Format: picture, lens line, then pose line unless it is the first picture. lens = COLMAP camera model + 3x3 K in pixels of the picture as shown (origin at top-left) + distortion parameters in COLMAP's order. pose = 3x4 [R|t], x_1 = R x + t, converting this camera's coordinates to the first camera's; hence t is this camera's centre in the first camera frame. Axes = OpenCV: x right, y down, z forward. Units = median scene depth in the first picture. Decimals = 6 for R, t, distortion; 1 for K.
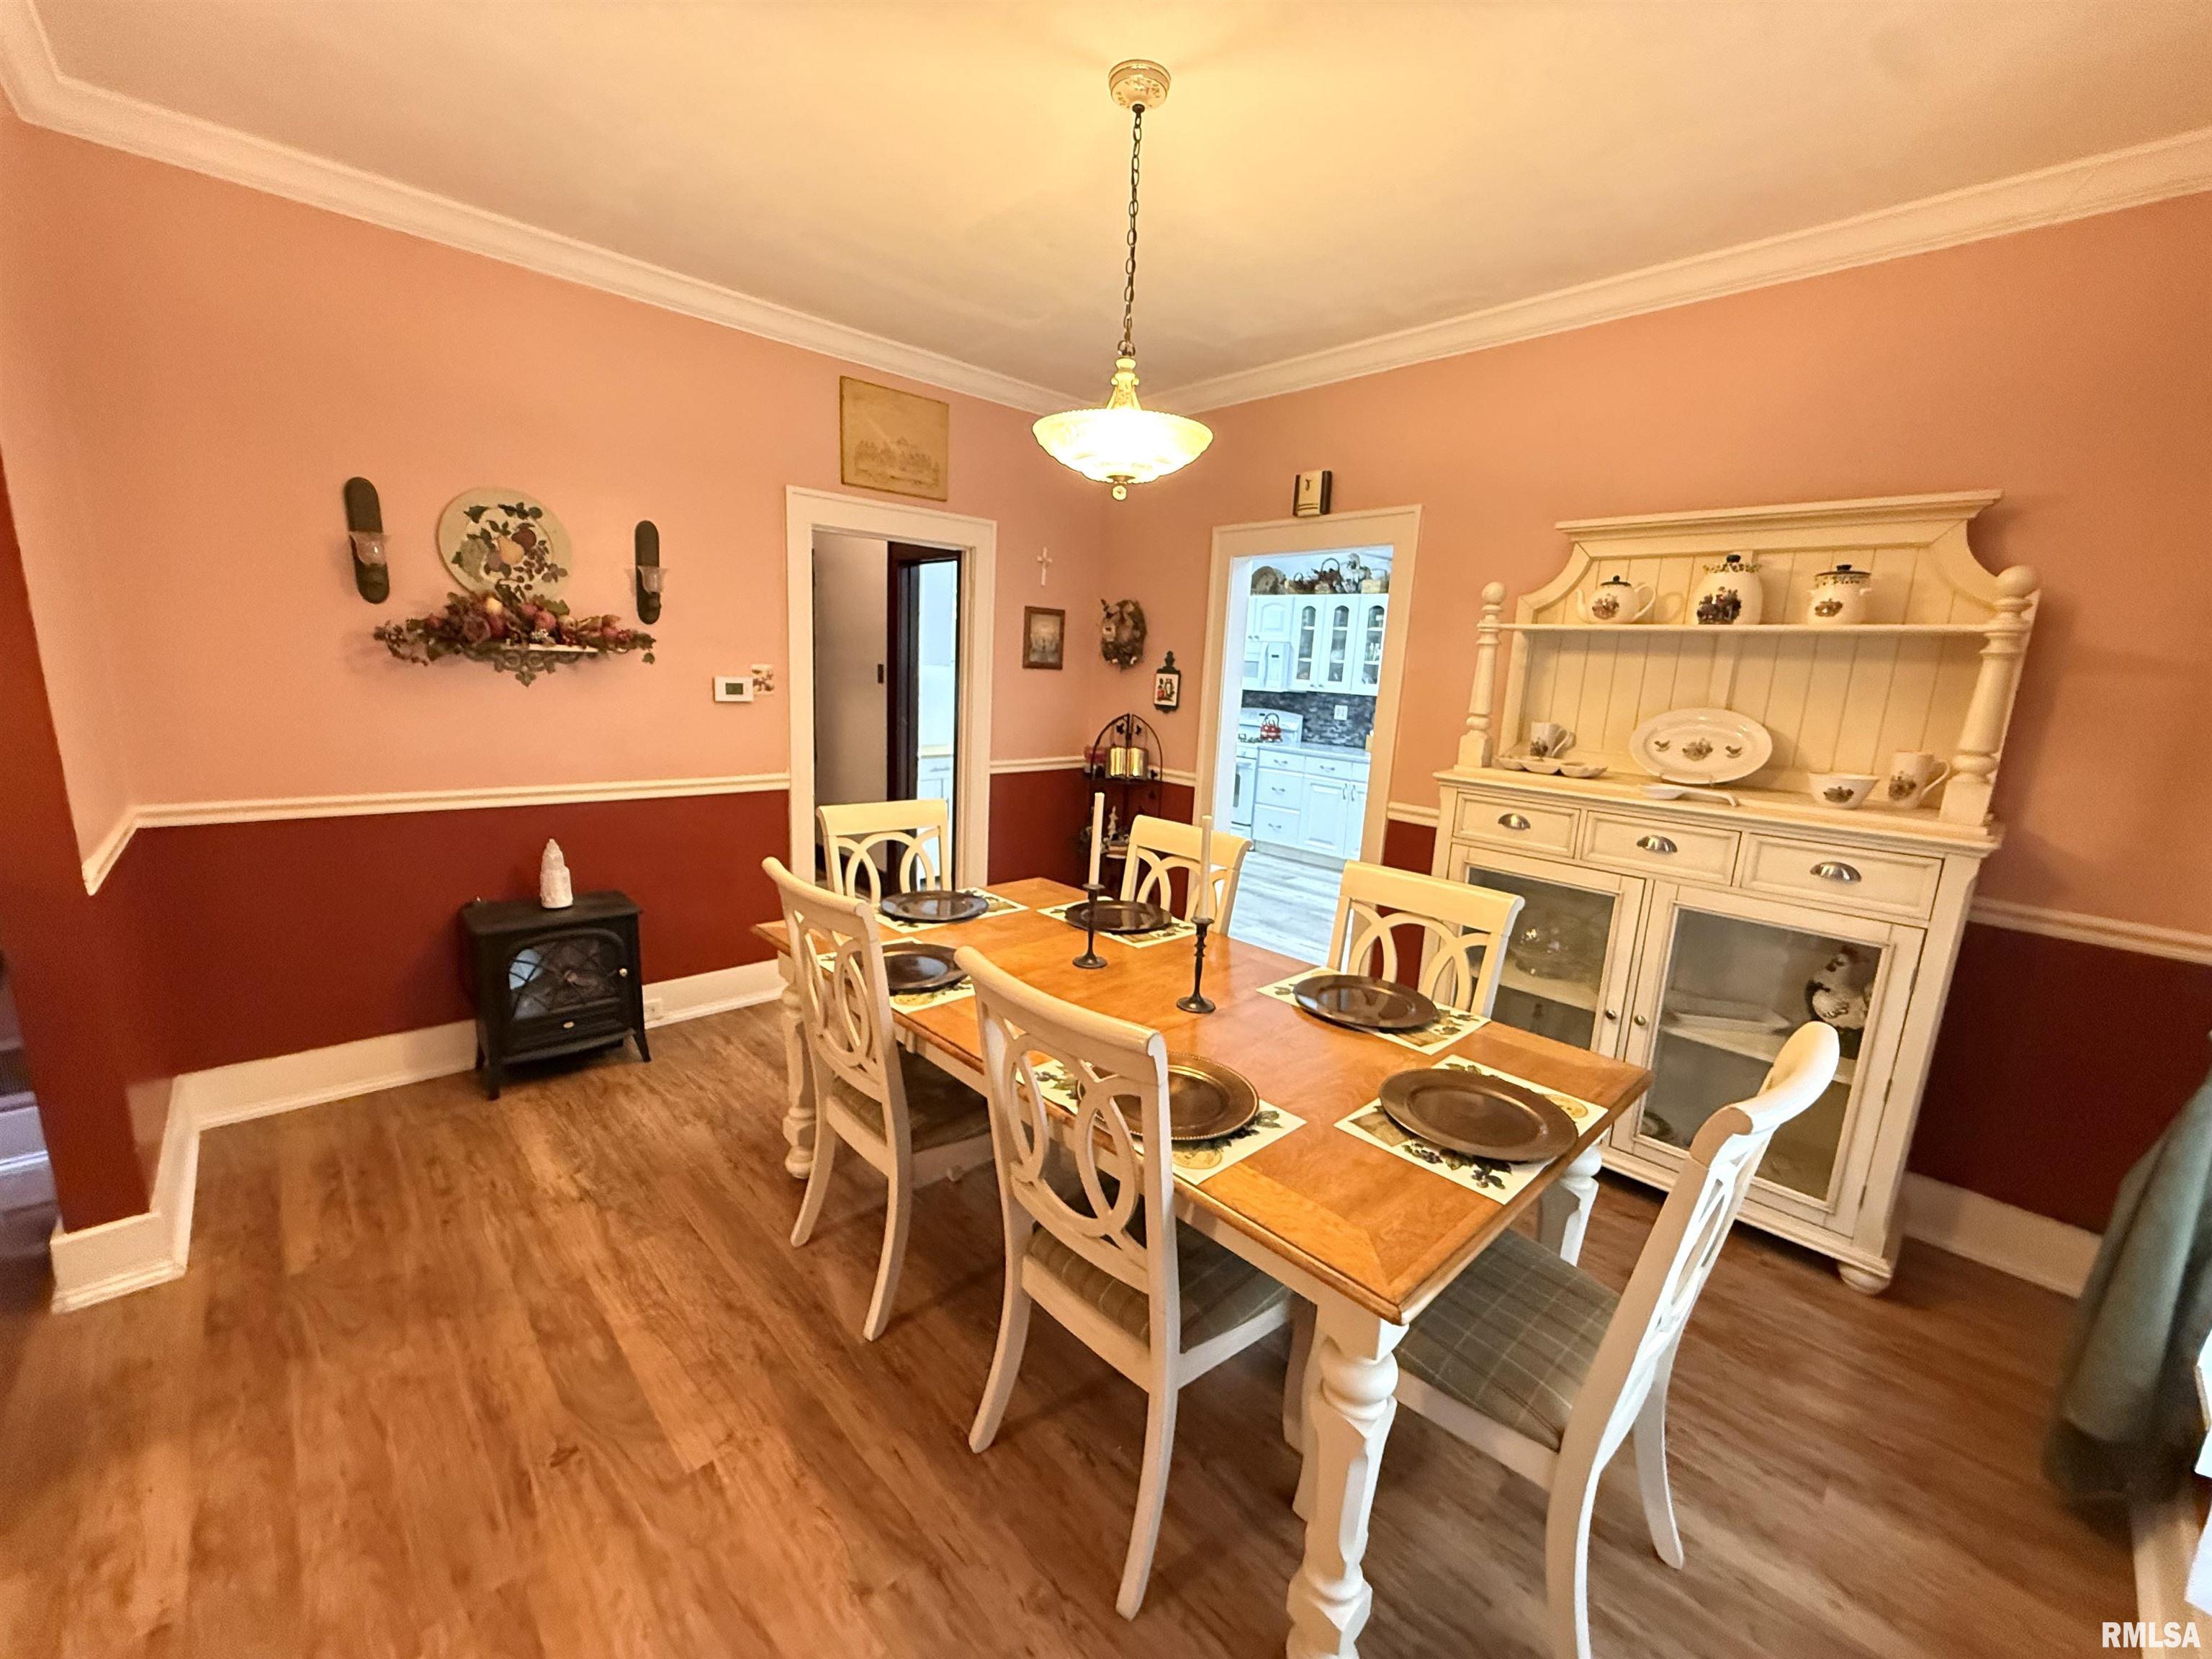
lens RADIAL K [[883.3, 0, 1097.8], [0, 883.3, 832.9], [0, 0, 1]] dist [0.001365, -0.000567]
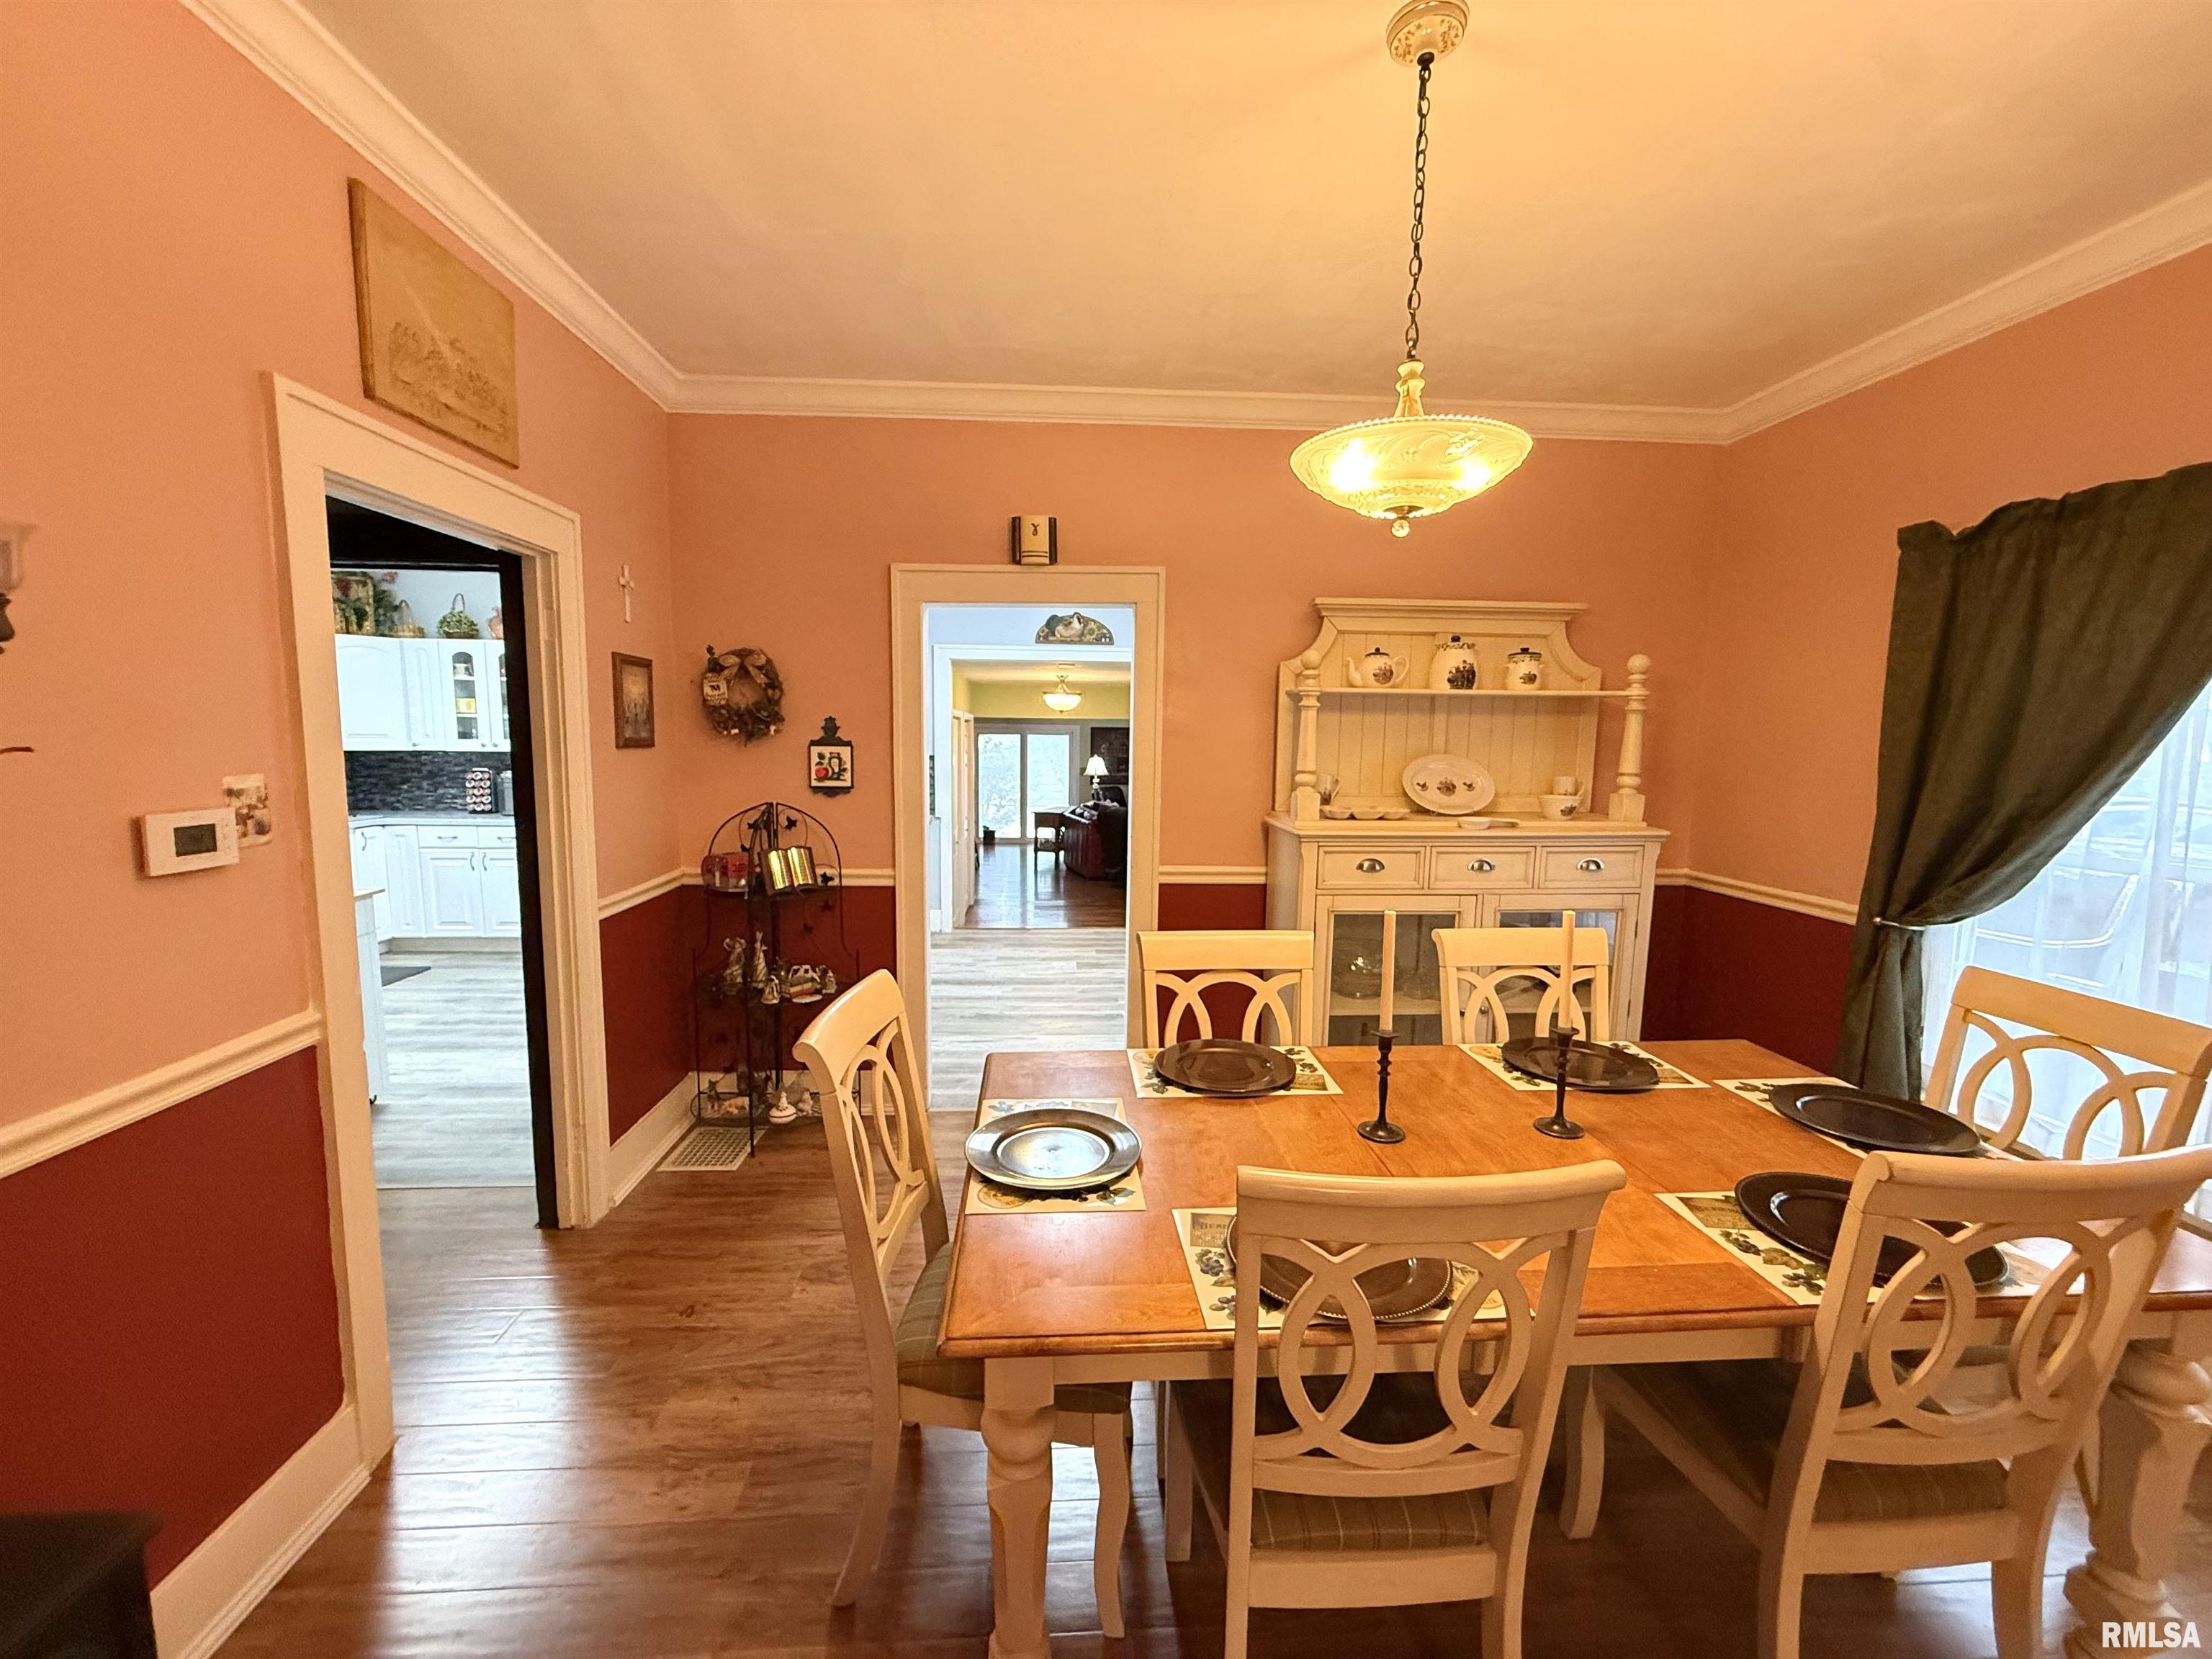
lens RADIAL K [[883.3, 0, 1100.2], [0, 883.3, 835.3], [0, 0, 1]] dist [0.001365, -0.000567]
pose [[0.636260, -0.127679, 0.760836, -0.448388], [0.166690, 0.985666, 0.026011, -0.104910], [-0.753251, 0.110274, 0.648423, 0.416805]]
